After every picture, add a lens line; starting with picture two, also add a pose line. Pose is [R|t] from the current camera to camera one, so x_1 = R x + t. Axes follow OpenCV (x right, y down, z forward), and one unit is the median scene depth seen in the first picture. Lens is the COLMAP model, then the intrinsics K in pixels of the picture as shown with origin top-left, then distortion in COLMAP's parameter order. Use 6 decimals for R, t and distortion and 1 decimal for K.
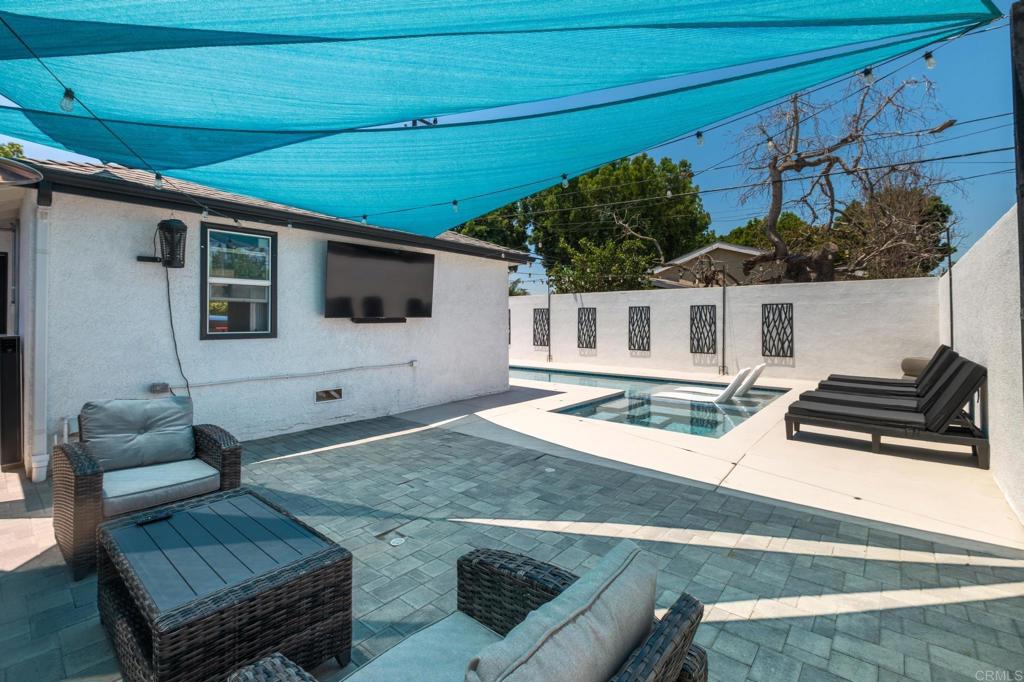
lens RADIAL K [[448.7, 0, 505.3], [0, 448.7, 315.3], [0, 0, 1]] dist [0.000676, -0.000536]
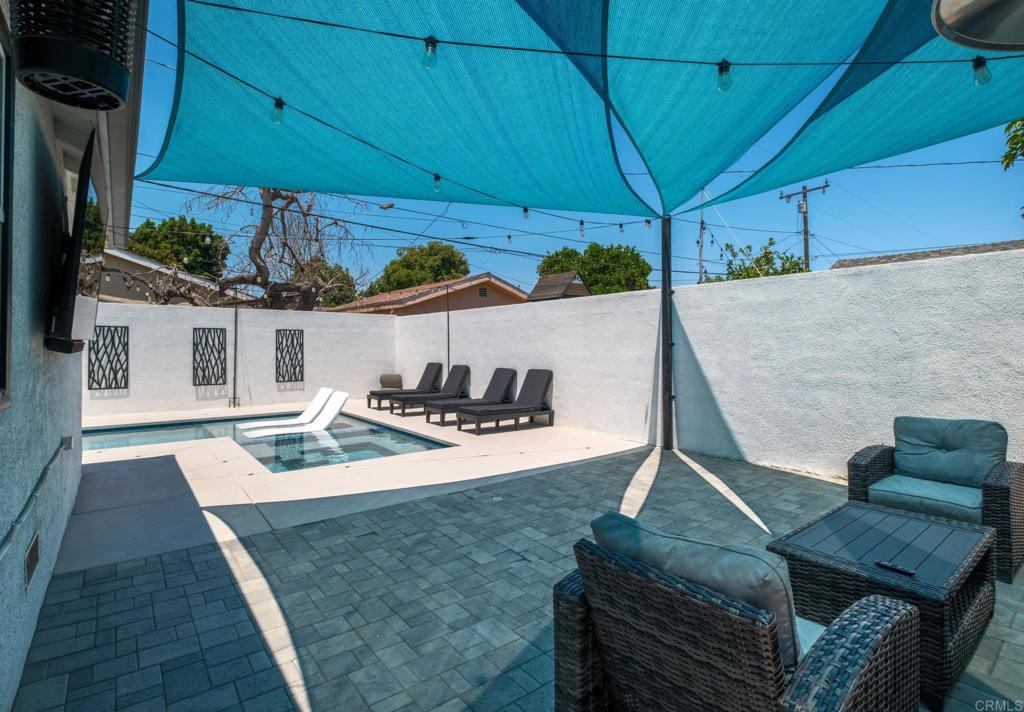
lens RADIAL K [[491.4, 0, 488.5], [0, 491.4, 344.1], [0, 0, 1]] dist [-0.001180, 0.000069]
pose [[0.215000, 0.004977, 0.976601, -0.830523], [-0.012828, 0.999915, -0.002271, 0.007021], [-0.976530, -0.012040, 0.215045, 0.686343]]
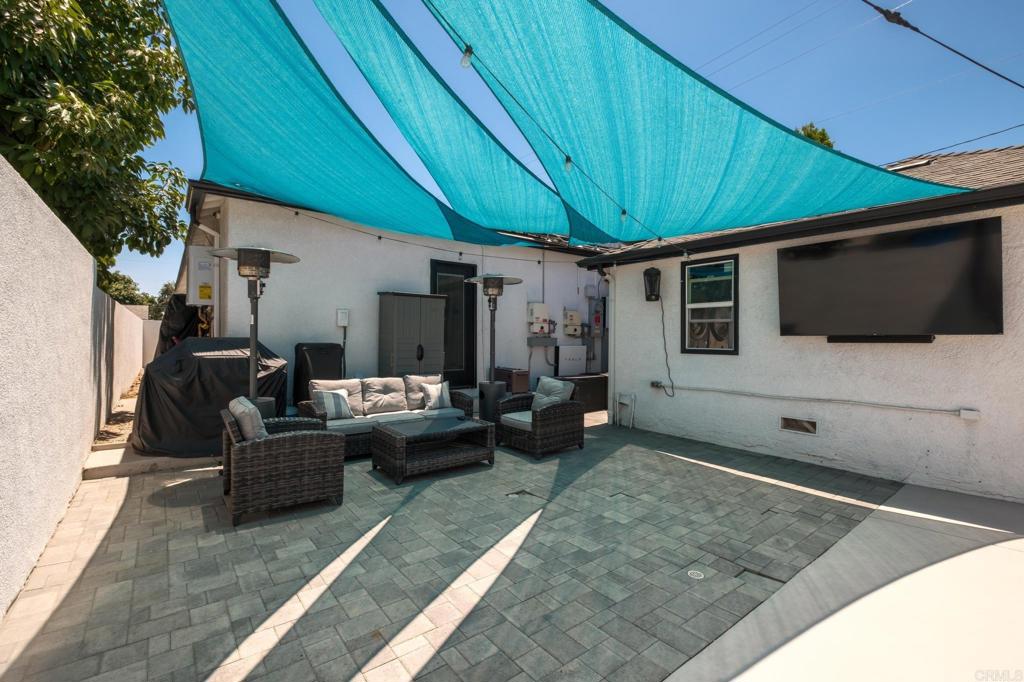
lens RADIAL K [[442.3, 0, 512.0], [0, 442.3, 341.0], [0, 0, 1]] dist [0.001507, -0.000125]
pose [[-0.193981, 0.006931, -0.980981, 0.660565], [0.008012, 0.999953, 0.005480, 0.007810], [0.980973, -0.006797, -0.194027, 0.752797]]
